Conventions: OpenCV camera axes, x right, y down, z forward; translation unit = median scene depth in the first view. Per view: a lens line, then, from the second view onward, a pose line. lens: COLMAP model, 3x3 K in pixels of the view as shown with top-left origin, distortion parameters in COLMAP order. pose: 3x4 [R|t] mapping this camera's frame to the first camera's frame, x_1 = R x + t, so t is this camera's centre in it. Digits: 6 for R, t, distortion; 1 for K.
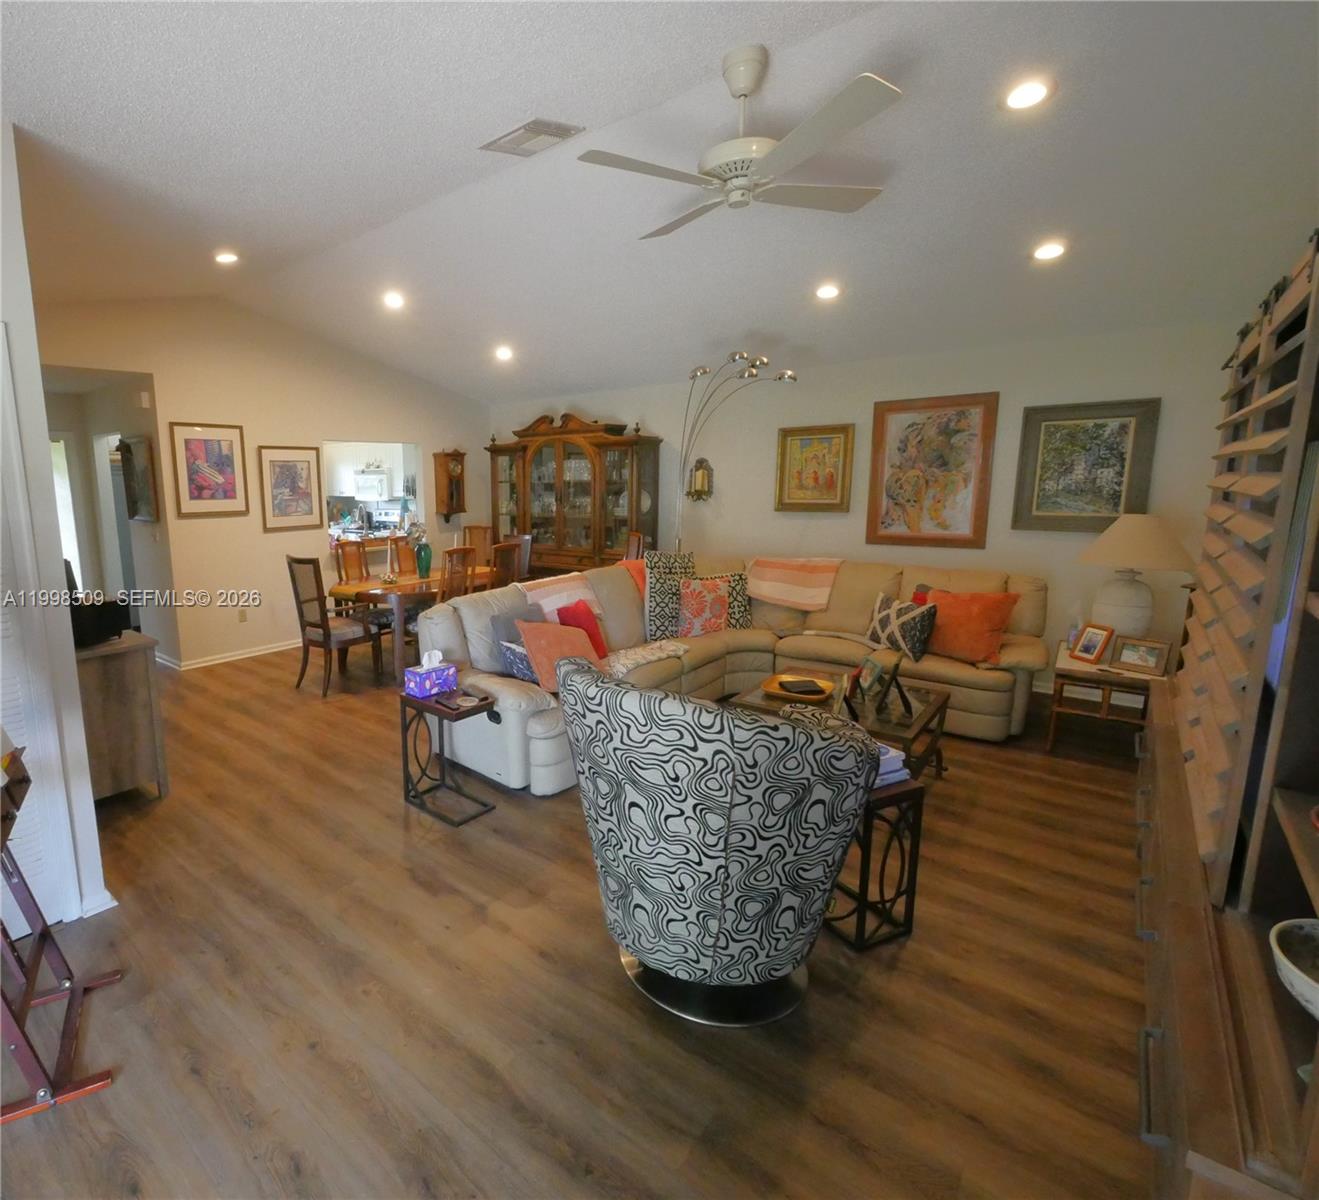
lens RADIAL K [[659.8, 0, 579.8], [0, 659.8, 596.1], [0, 0, 1]] dist [0.002062, 0.000646]
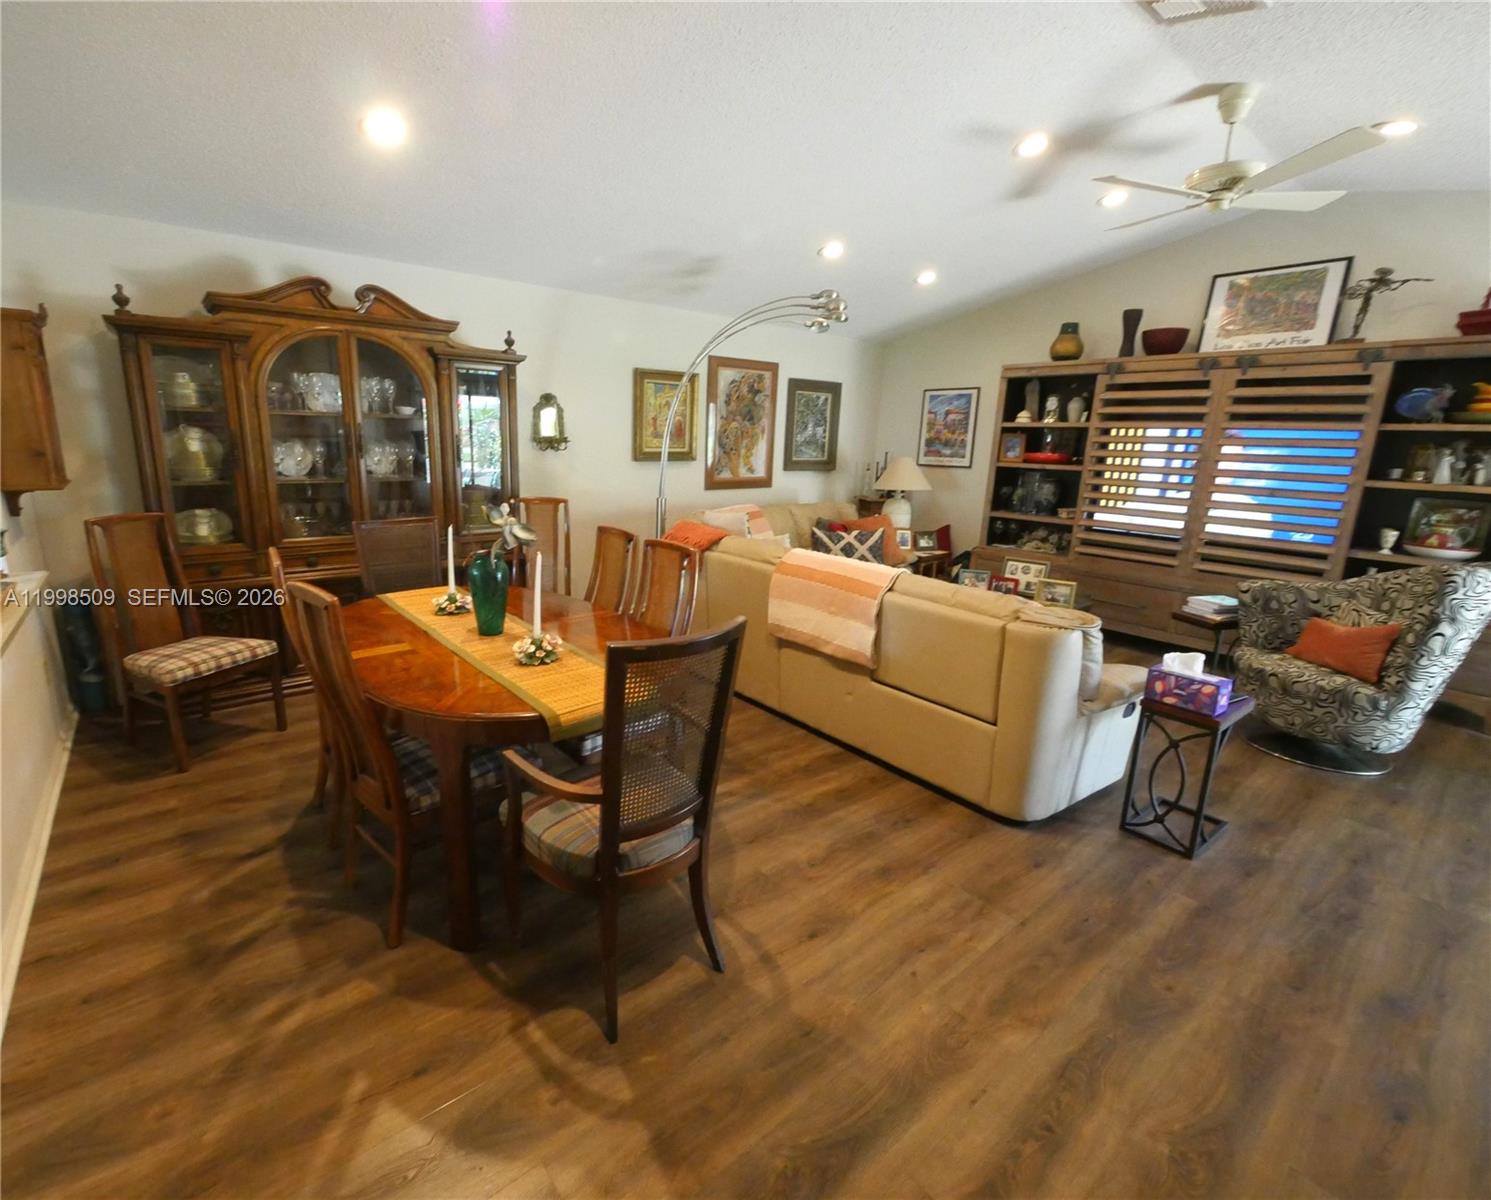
lens RADIAL K [[681.2, 0, 682.0], [0, 681.2, 586.3], [0, 0, 1]] dist [0.007305, -0.001550]
pose [[0.217842, -0.197841, 0.955721, -0.695420], [0.138096, 0.975635, 0.170487, -0.128378], [-0.966165, 0.094842, 0.239856, 0.837194]]
